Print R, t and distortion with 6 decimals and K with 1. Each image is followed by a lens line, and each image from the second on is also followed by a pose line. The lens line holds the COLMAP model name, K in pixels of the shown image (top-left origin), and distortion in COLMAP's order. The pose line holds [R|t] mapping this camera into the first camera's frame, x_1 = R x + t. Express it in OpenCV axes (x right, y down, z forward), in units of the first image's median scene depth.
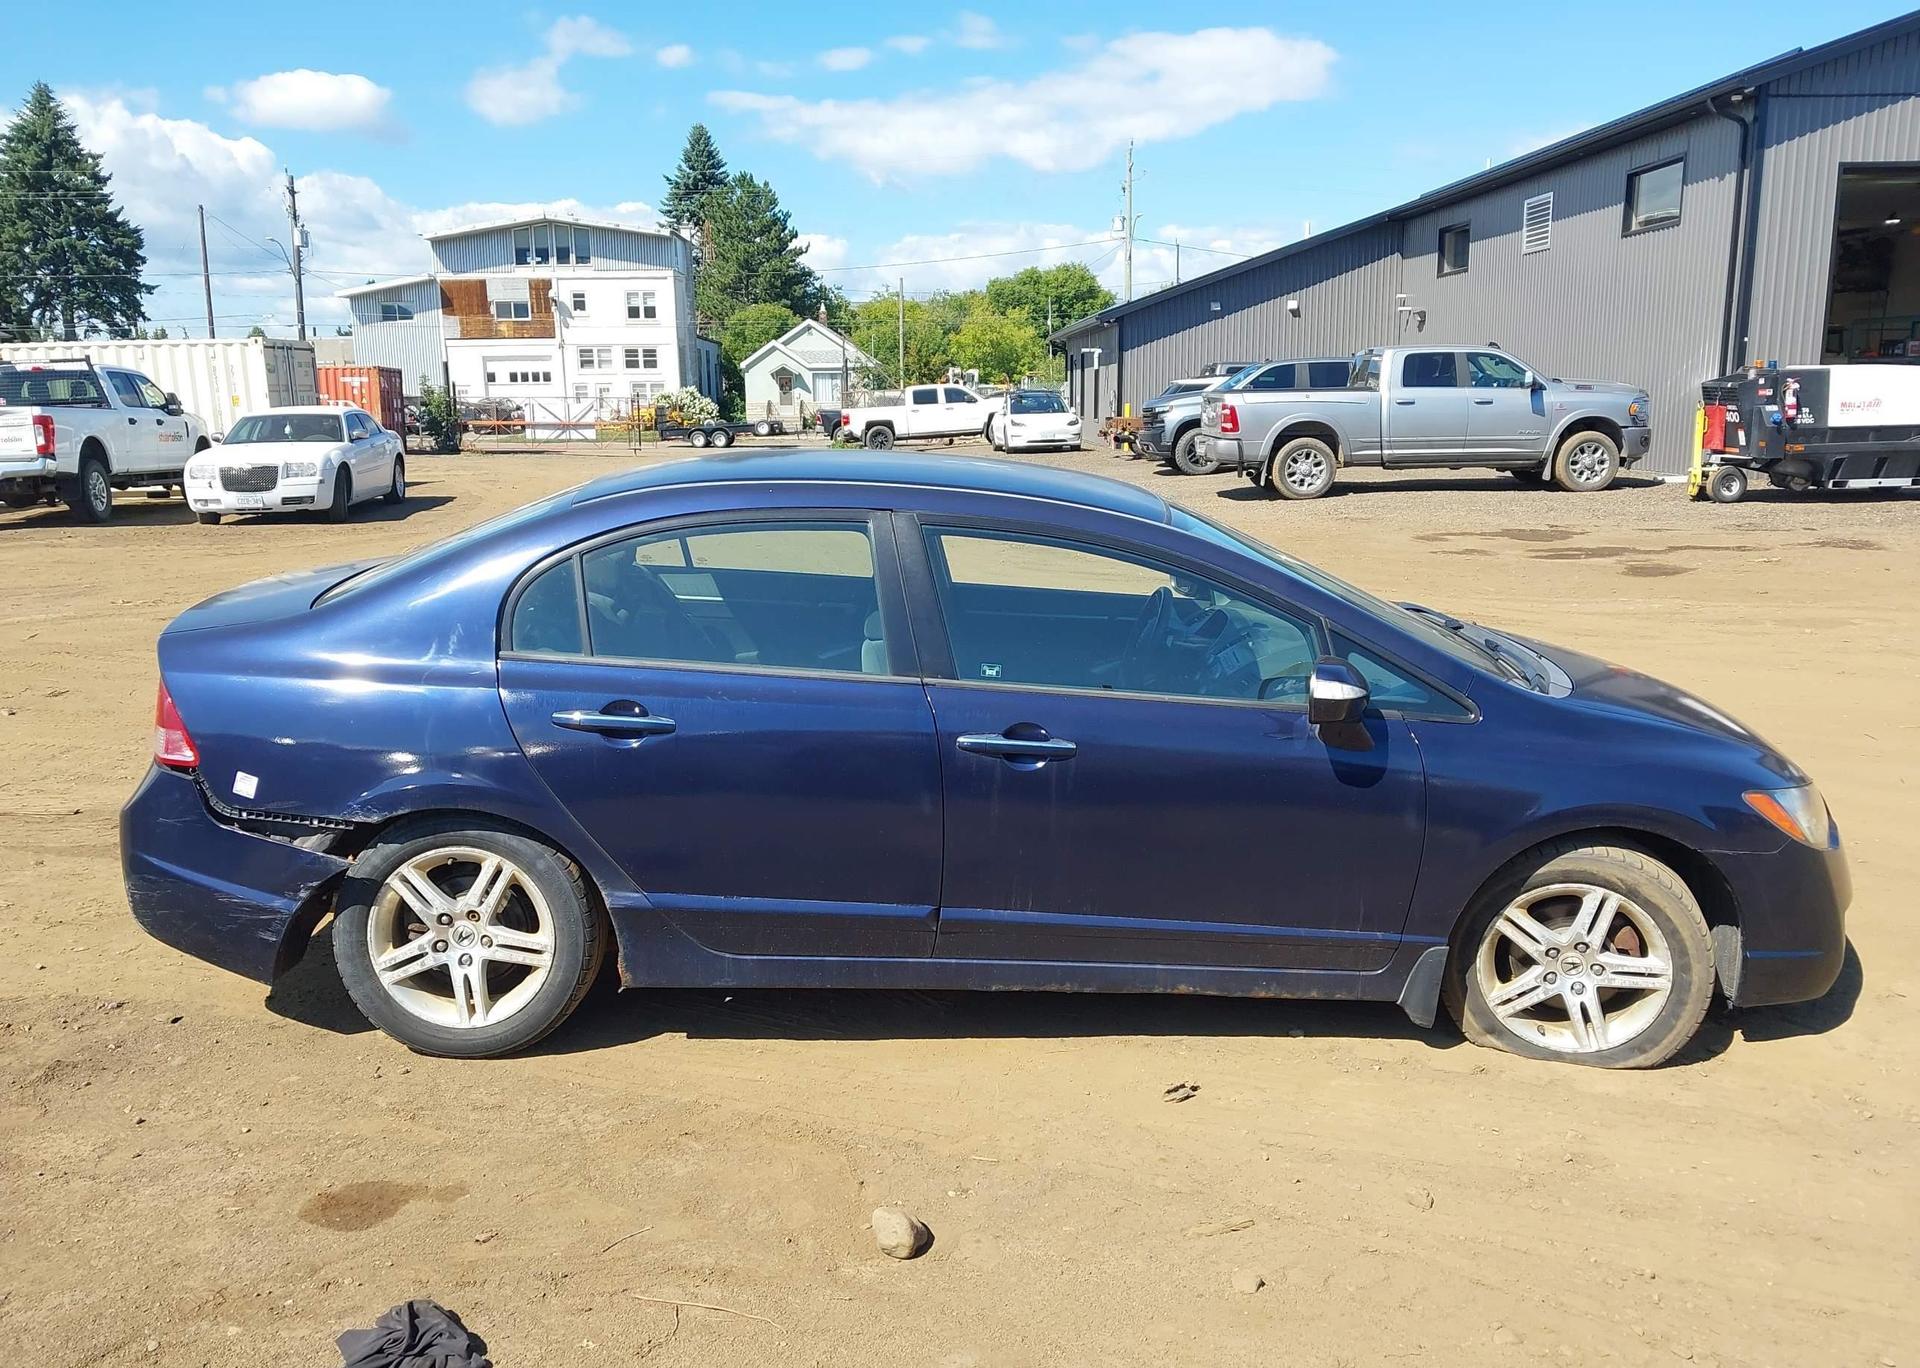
lens RADIAL K [[1529.9, 0, 957.7], [0, 1529.9, 687.1], [0, 0, 1]] dist [0.022556, -0.024342]
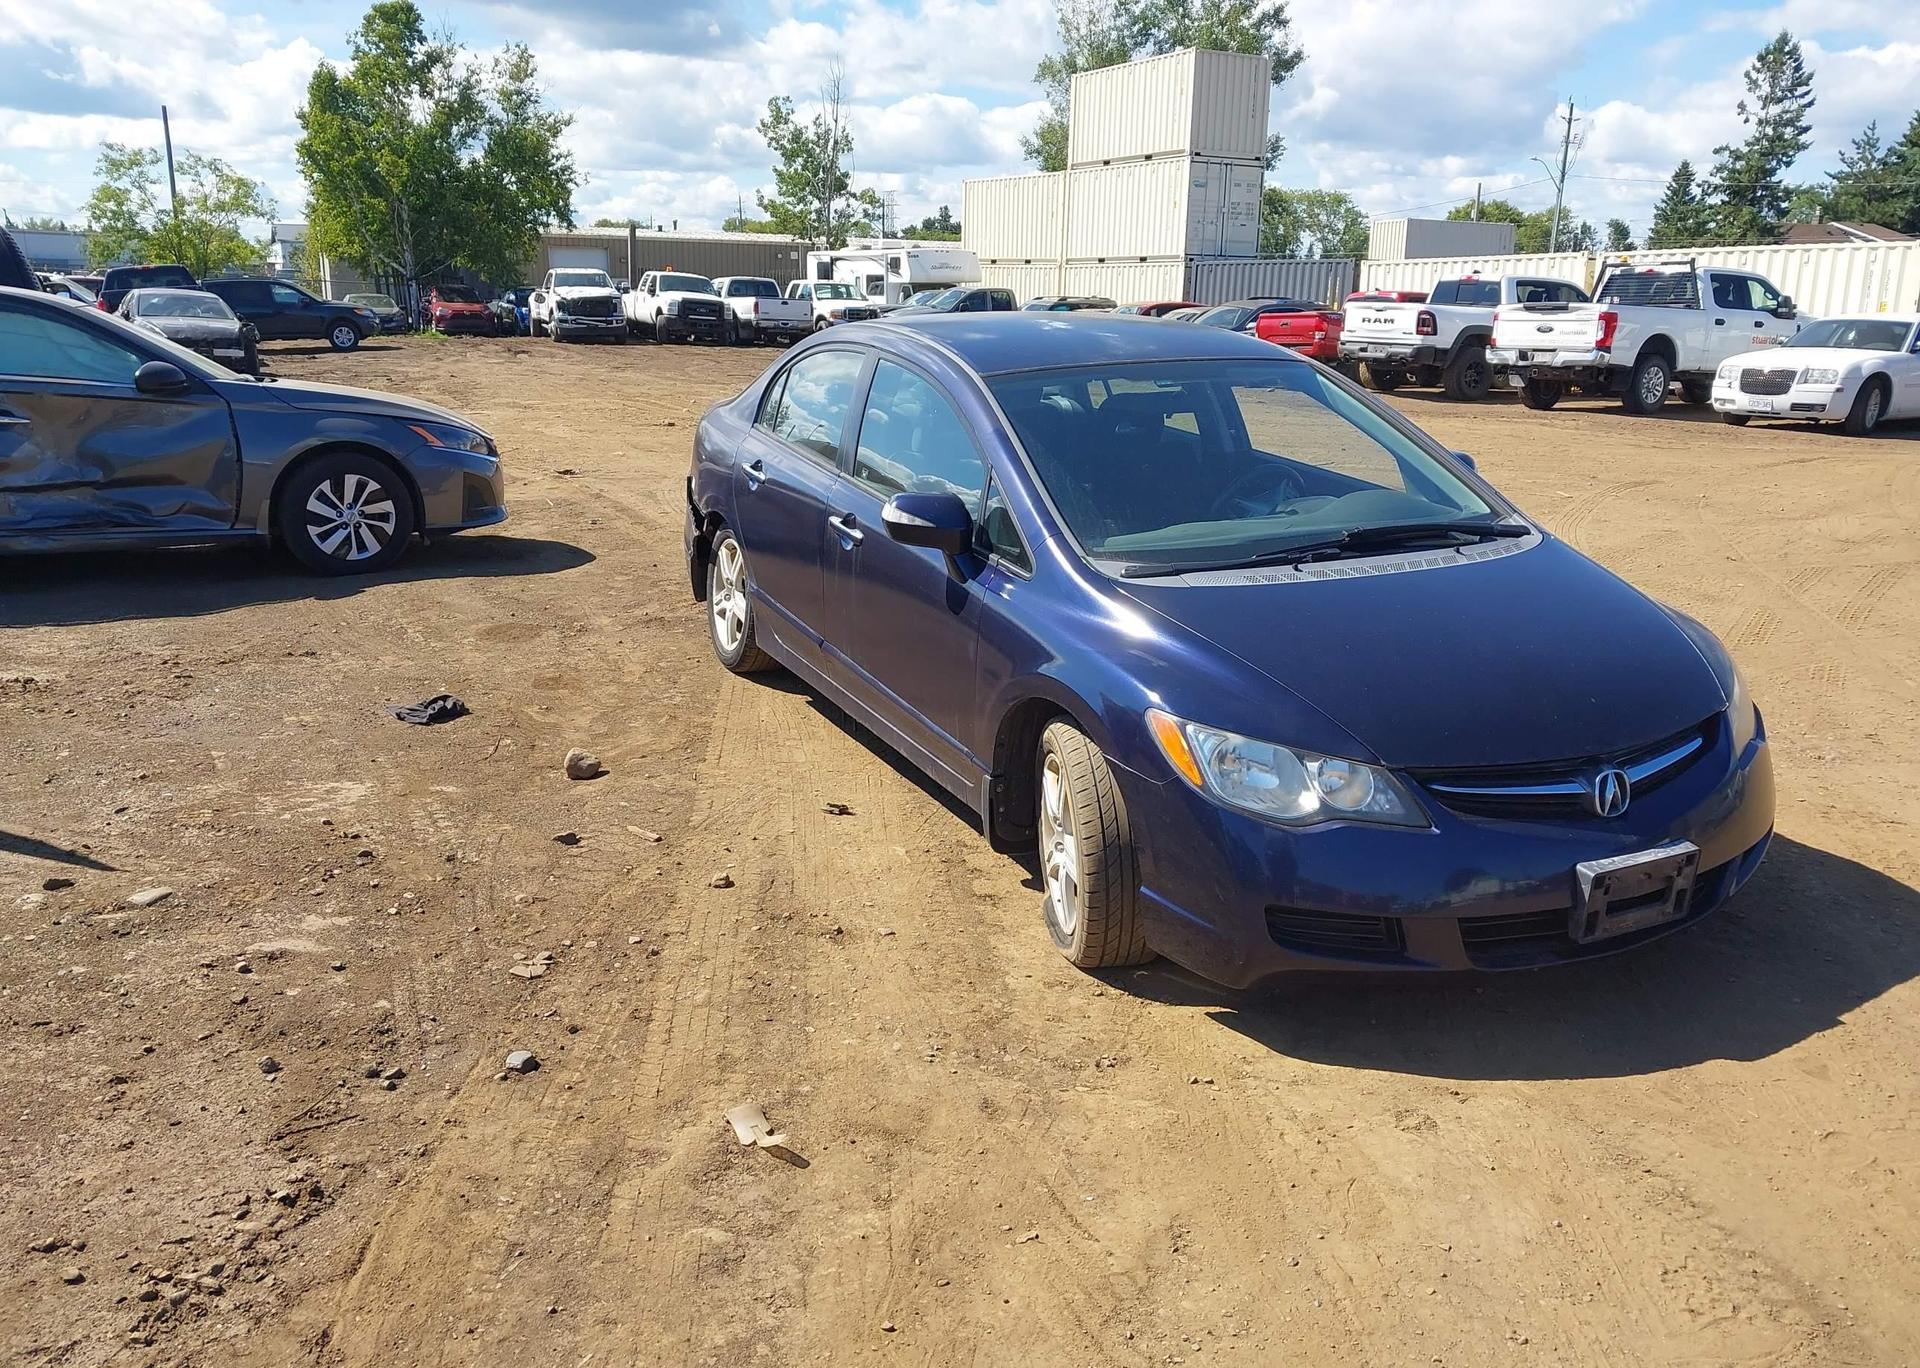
lens RADIAL K [[1529.9, 0, 962.4], [0, 1529.9, 685.1], [0, 0, 1]] dist [0.022556, -0.024342]
pose [[0.415119, 0.245473, -0.876025, 0.231127], [-0.198186, 0.964186, 0.176262, -0.015469], [0.887918, 0.100446, 0.448902, 0.090114]]
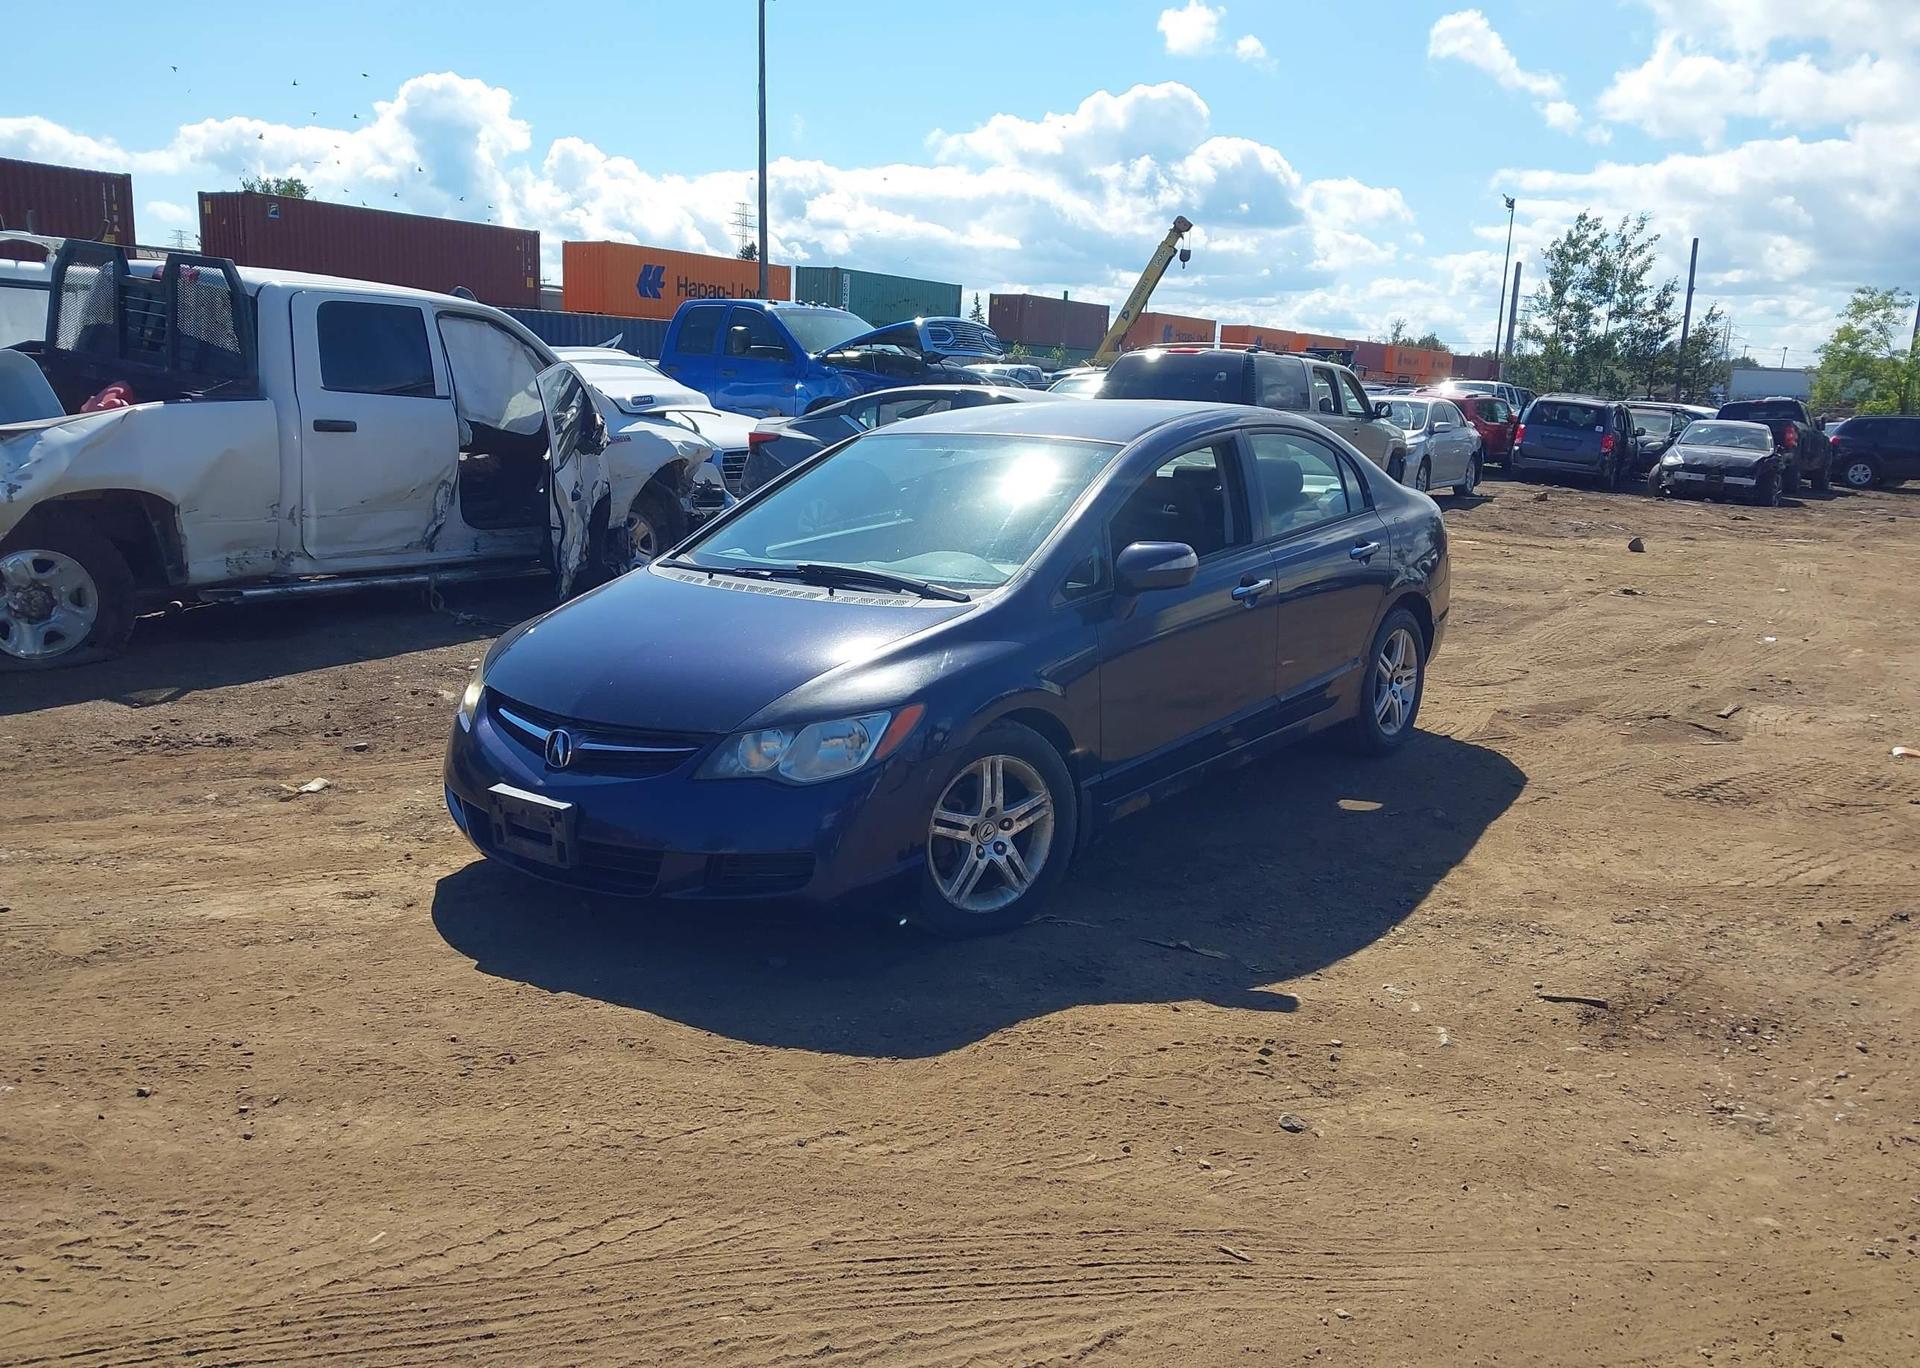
lens RADIAL K [[1529.9, 0, 952.5], [0, 1529.9, 675.8], [0, 0, 1]] dist [0.022556, -0.024342]
pose [[-0.638562, 0.133905, -0.757831, 0.238069], [-0.179954, 0.931463, 0.316217, -0.072147], [0.748234, 0.338299, -0.570701, 0.380836]]
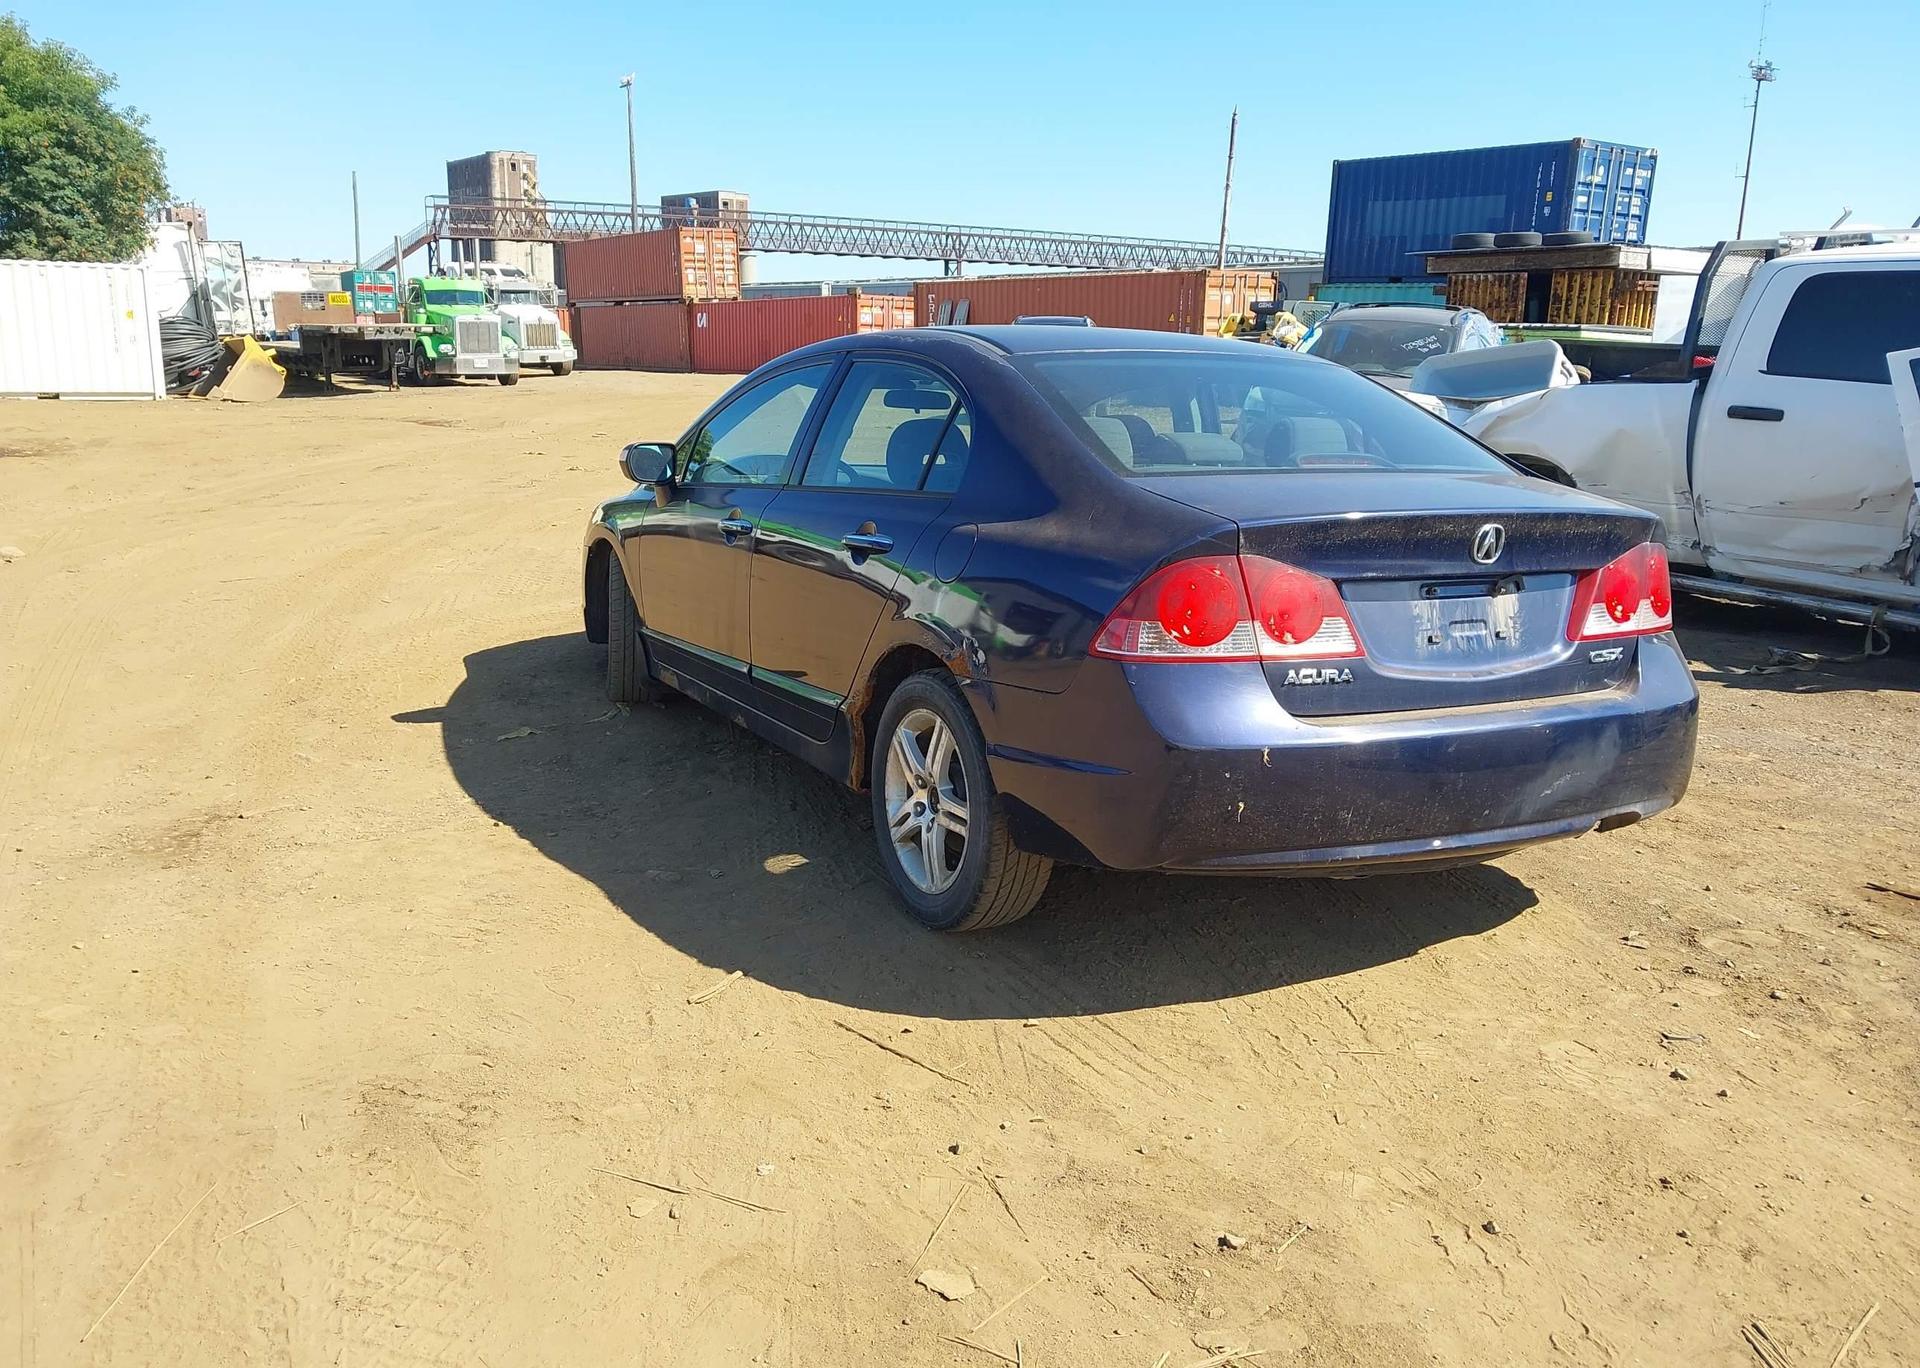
lens RADIAL K [[1529.9, 0, 963.1], [0, 1529.9, 676.9], [0, 0, 1]] dist [0.022556, -0.024342]
pose [[-0.463116, -0.189056, 0.865899, -0.219687], [0.158801, 0.943474, 0.290926, -0.053427], [-0.871955, 0.272238, -0.406916, 0.336095]]
